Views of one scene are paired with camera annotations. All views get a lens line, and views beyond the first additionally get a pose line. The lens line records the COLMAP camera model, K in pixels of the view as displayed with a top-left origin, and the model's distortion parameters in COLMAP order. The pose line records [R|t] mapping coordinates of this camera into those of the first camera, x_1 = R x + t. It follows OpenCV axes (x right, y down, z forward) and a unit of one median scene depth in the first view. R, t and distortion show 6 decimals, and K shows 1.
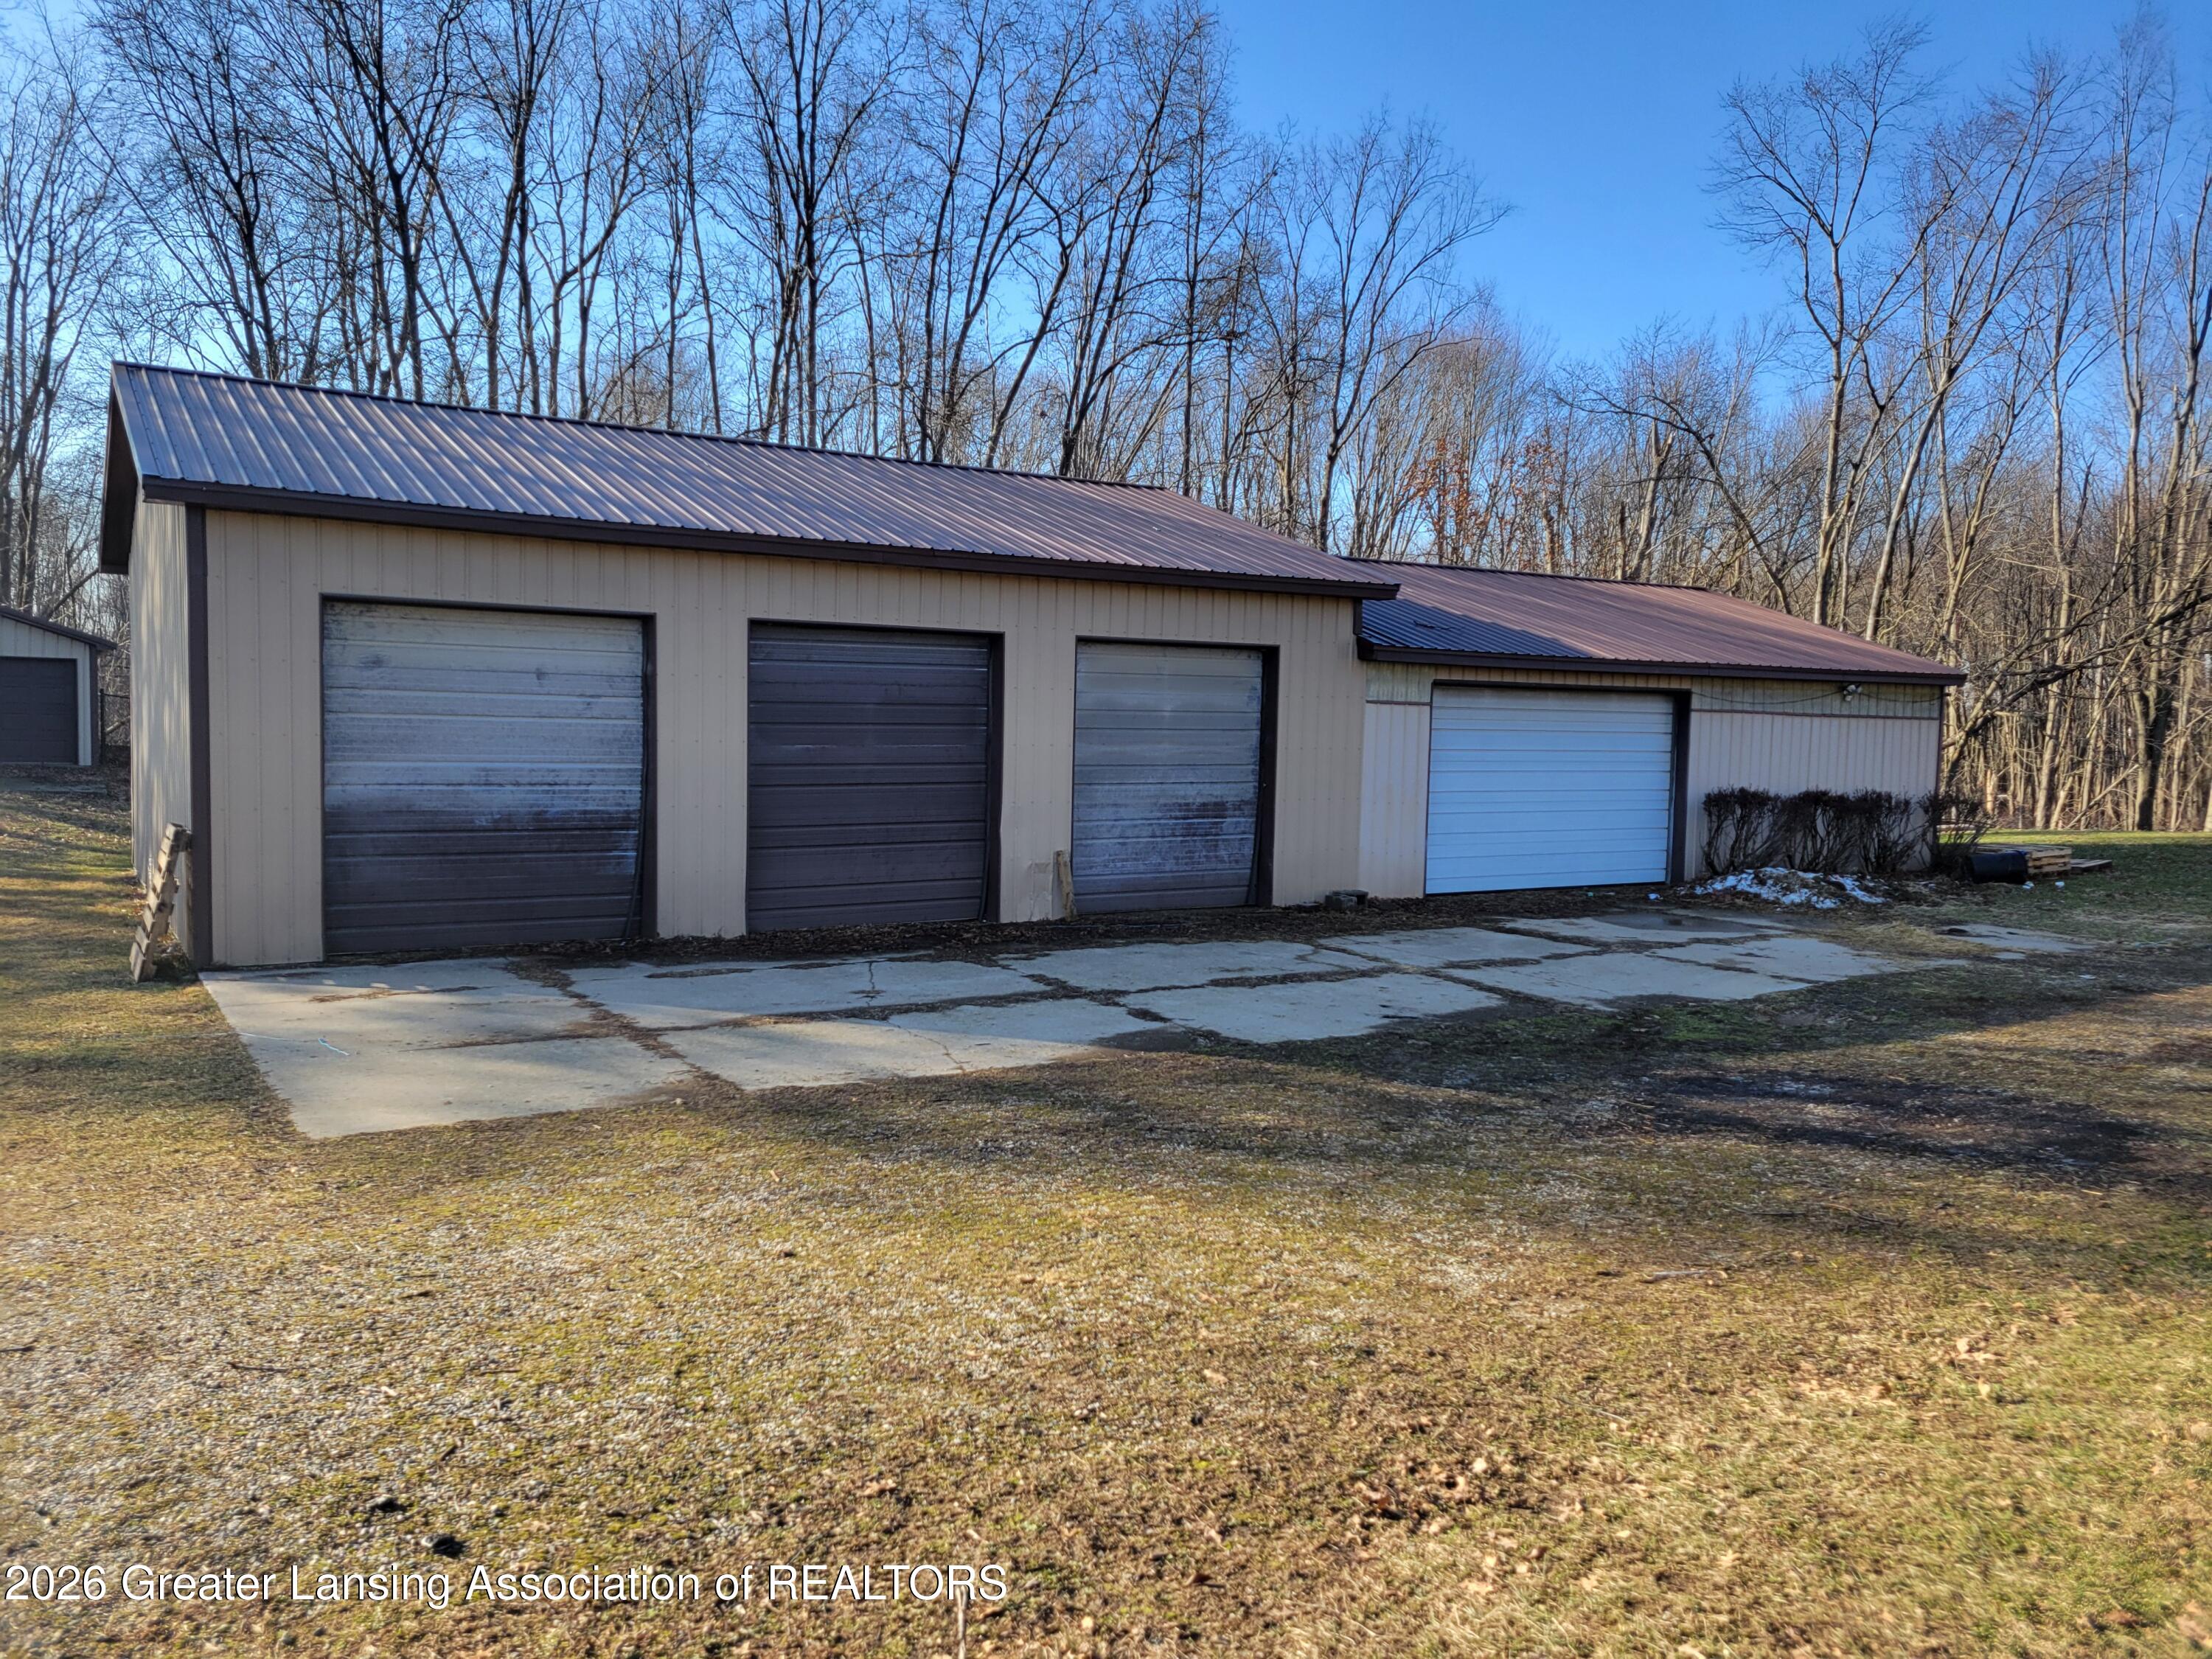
lens RADIAL K [[1681.4, 0, 1106.0], [0, 1681.4, 829.5], [0, 0, 1]] dist [0.077115, -0.049972]
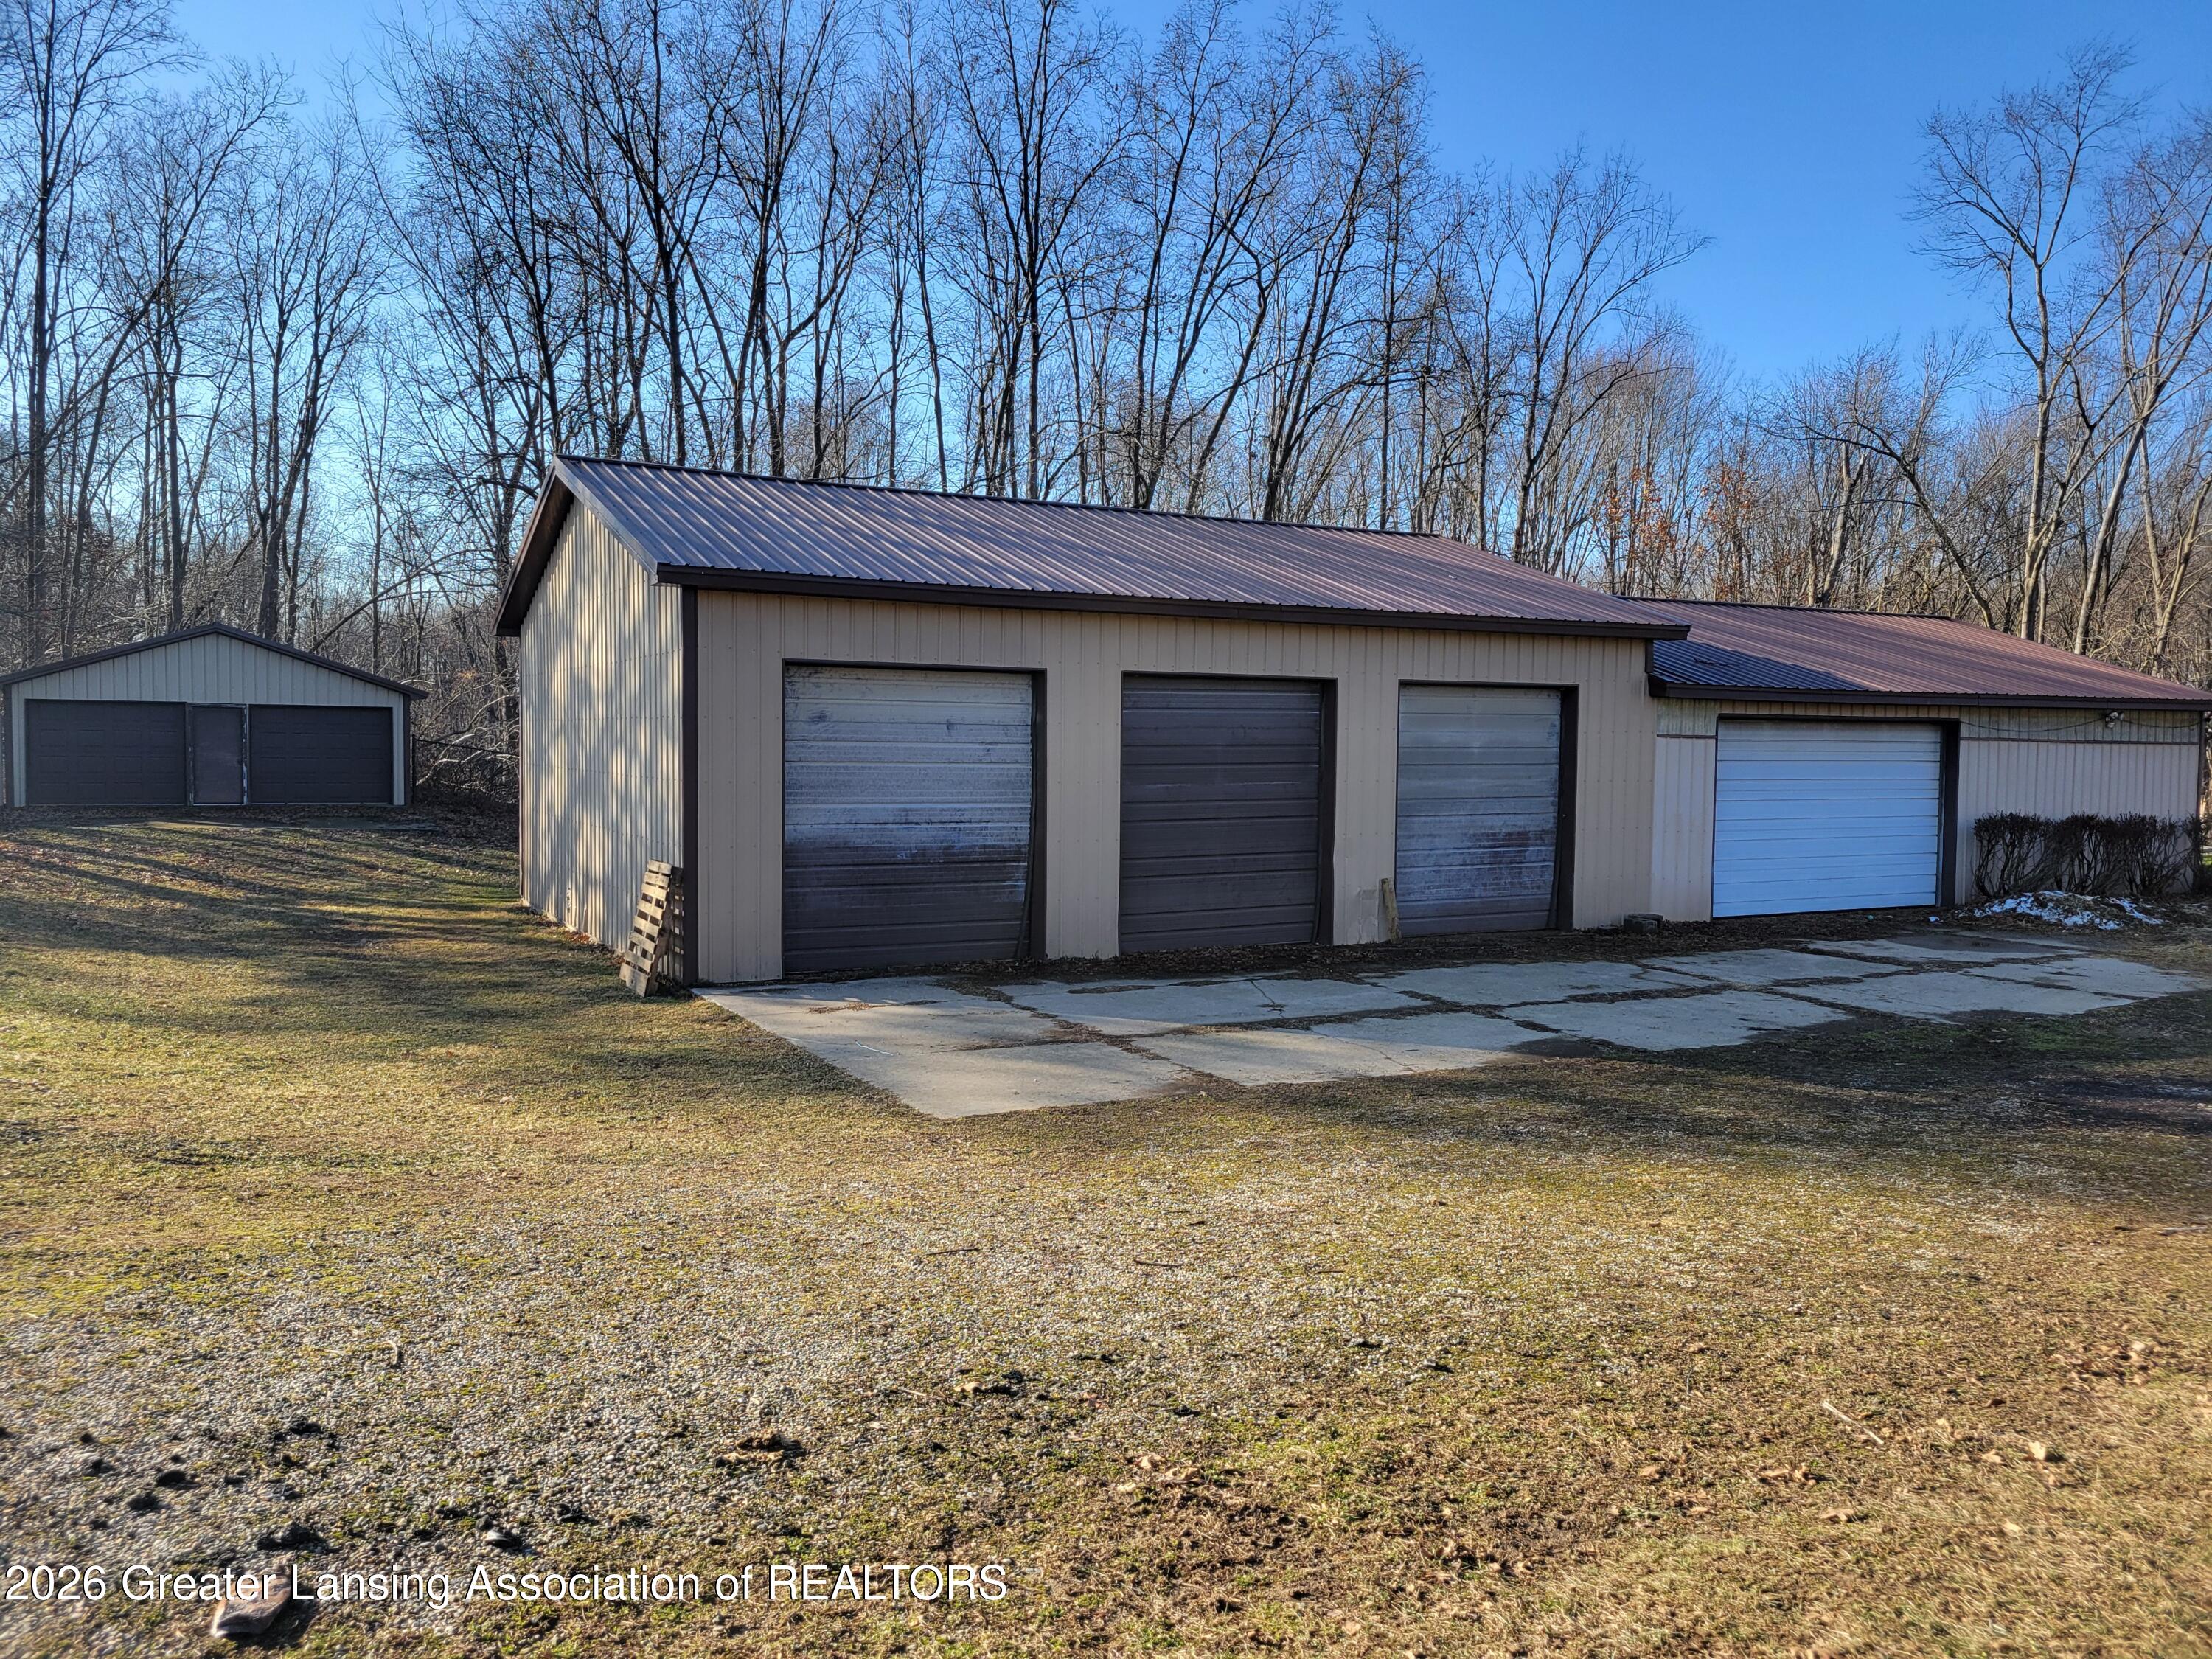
lens RADIAL K [[1714.5, 0, 1106.0], [0, 1714.5, 829.5], [0, 0, 1]] dist [0.070110, -0.050974]
pose [[0.998010, -0.007998, -0.062549, -0.133488], [0.007058, 0.999859, -0.015239, -0.003177], [0.062662, 0.014767, 0.997926, -0.111117]]
